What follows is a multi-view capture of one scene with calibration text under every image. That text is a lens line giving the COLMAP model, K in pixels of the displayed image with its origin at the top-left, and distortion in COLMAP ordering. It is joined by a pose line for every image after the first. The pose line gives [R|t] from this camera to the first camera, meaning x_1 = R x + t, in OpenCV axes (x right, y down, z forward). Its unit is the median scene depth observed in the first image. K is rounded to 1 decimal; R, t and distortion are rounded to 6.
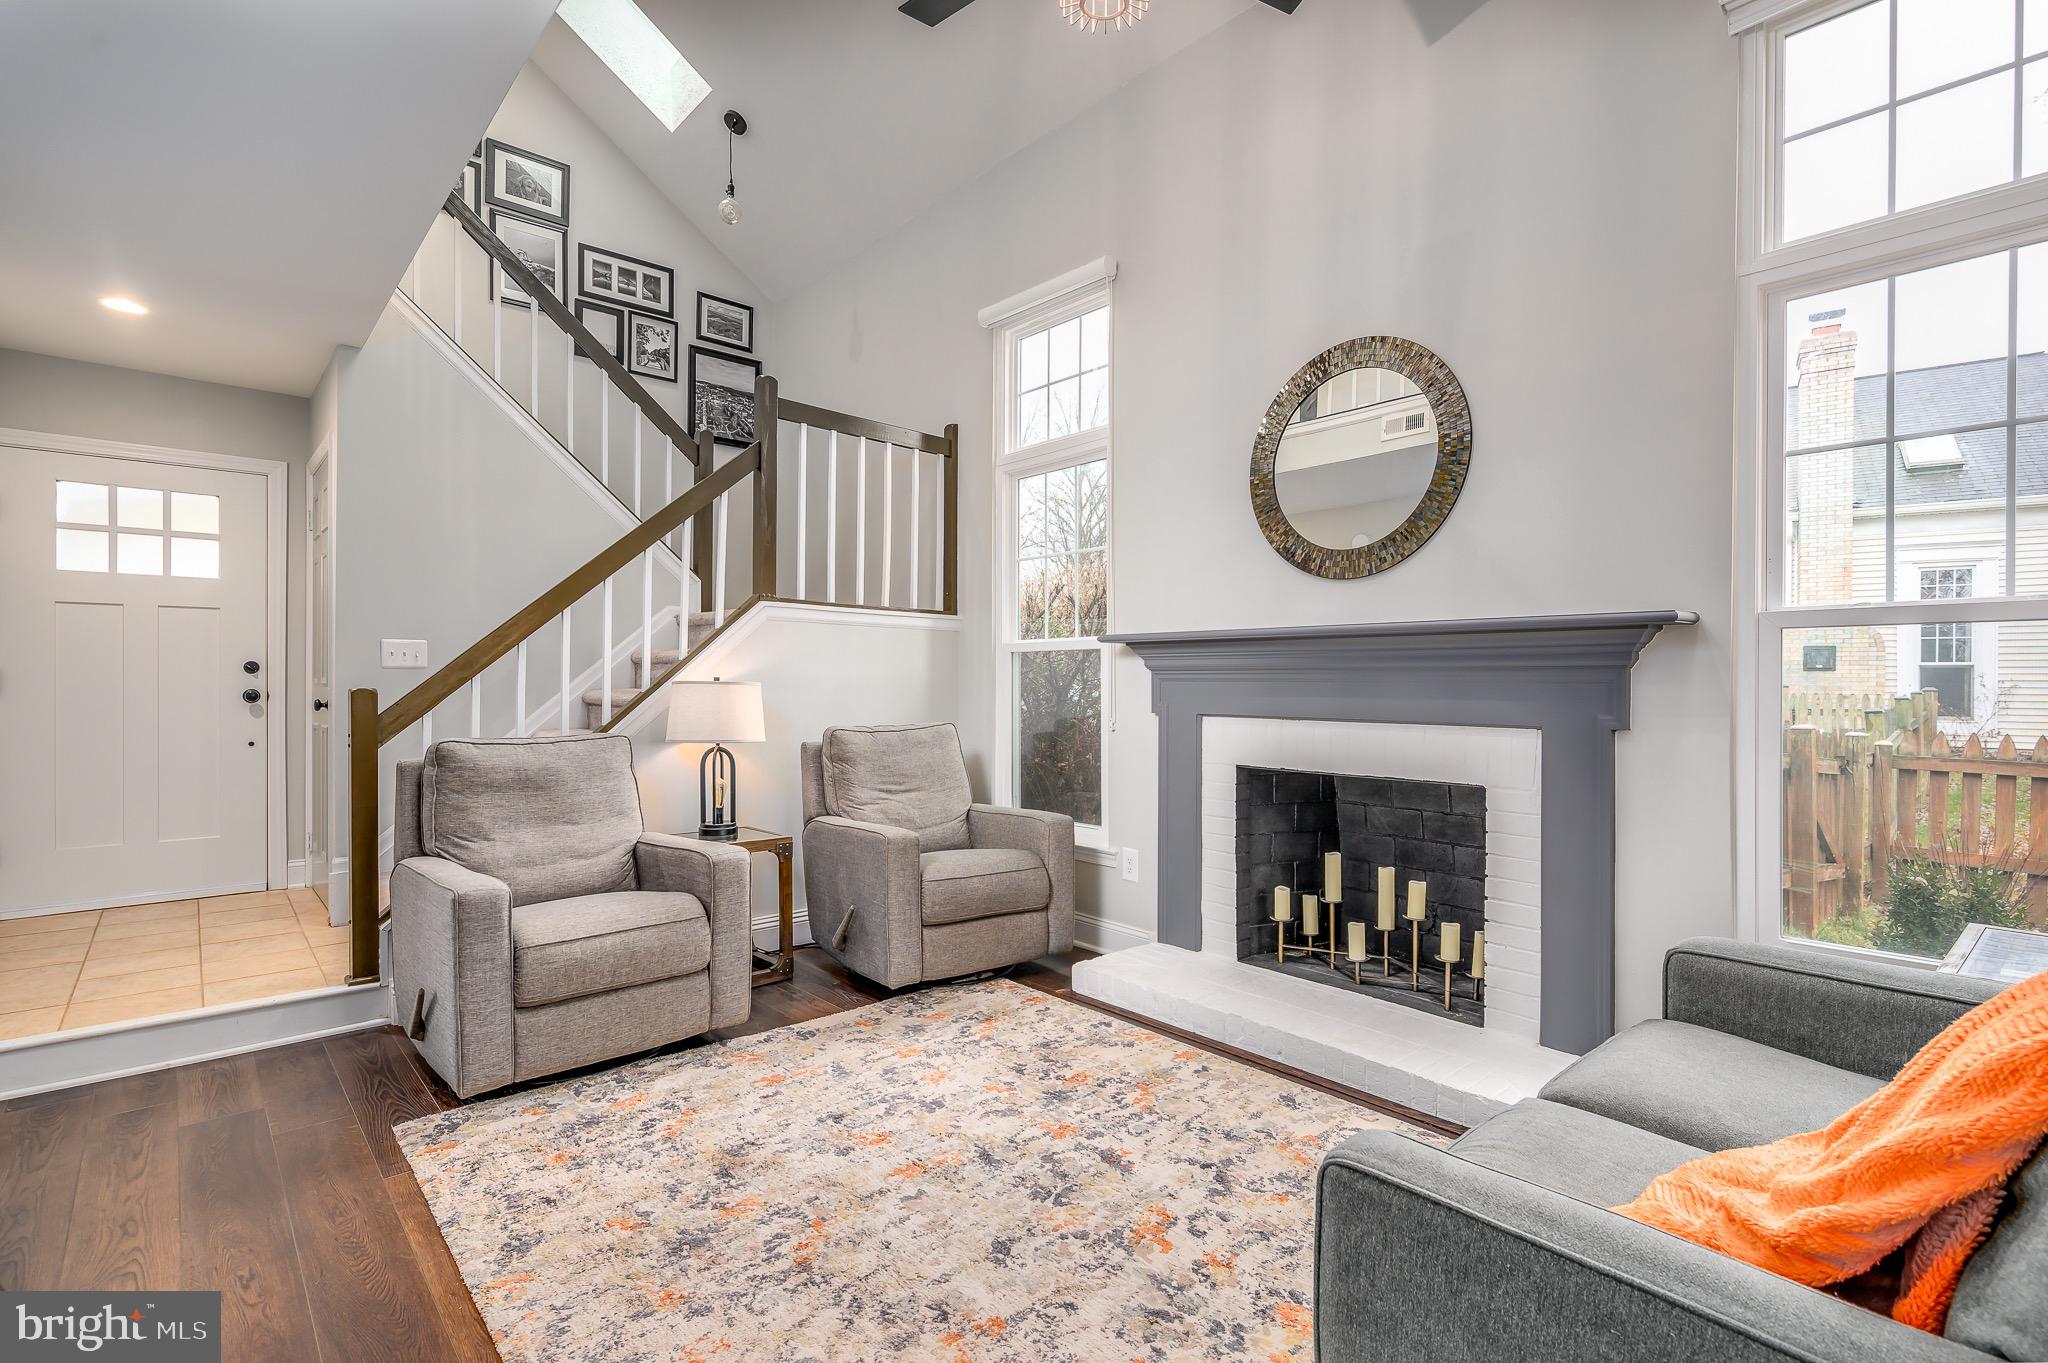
lens RADIAL K [[960.2, 0, 1014.6], [0, 960.2, 682.2], [0, 0, 1]] dist [0.000338, 0.000020]
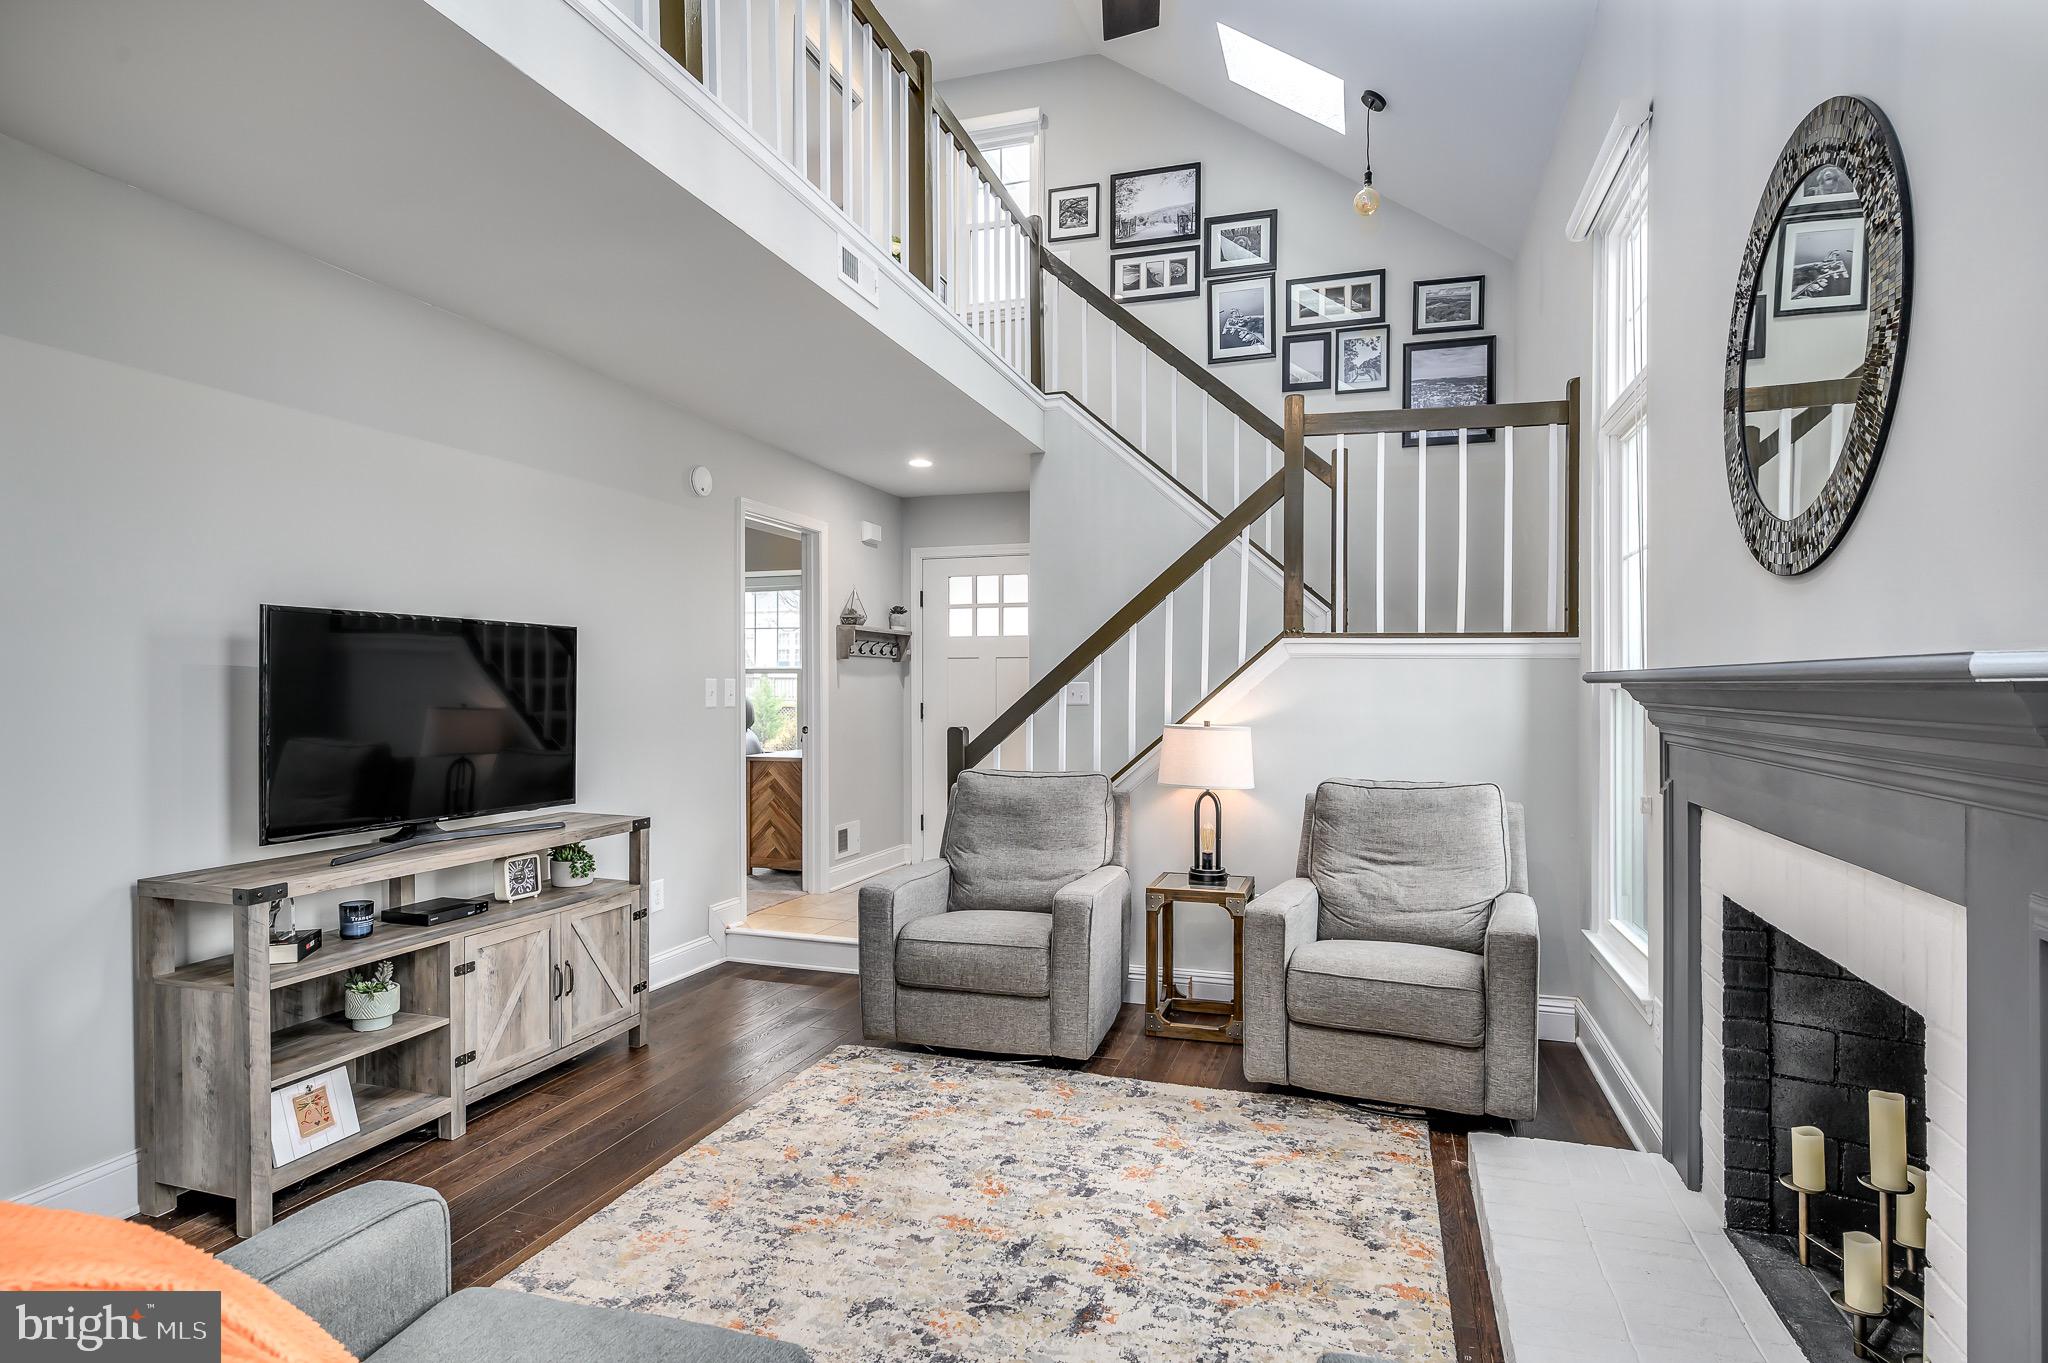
lens RADIAL K [[1053.7, 0, 1024.5], [0, 1053.7, 689.4], [0, 0, 1]] dist [-0.002112, 0.000797]
pose [[0.516247, -0.000585, -0.856440, 0.628047], [0.000662, 1.000000, -0.000284, -0.044979], [0.856440, -0.000420, 0.516247, 0.332551]]
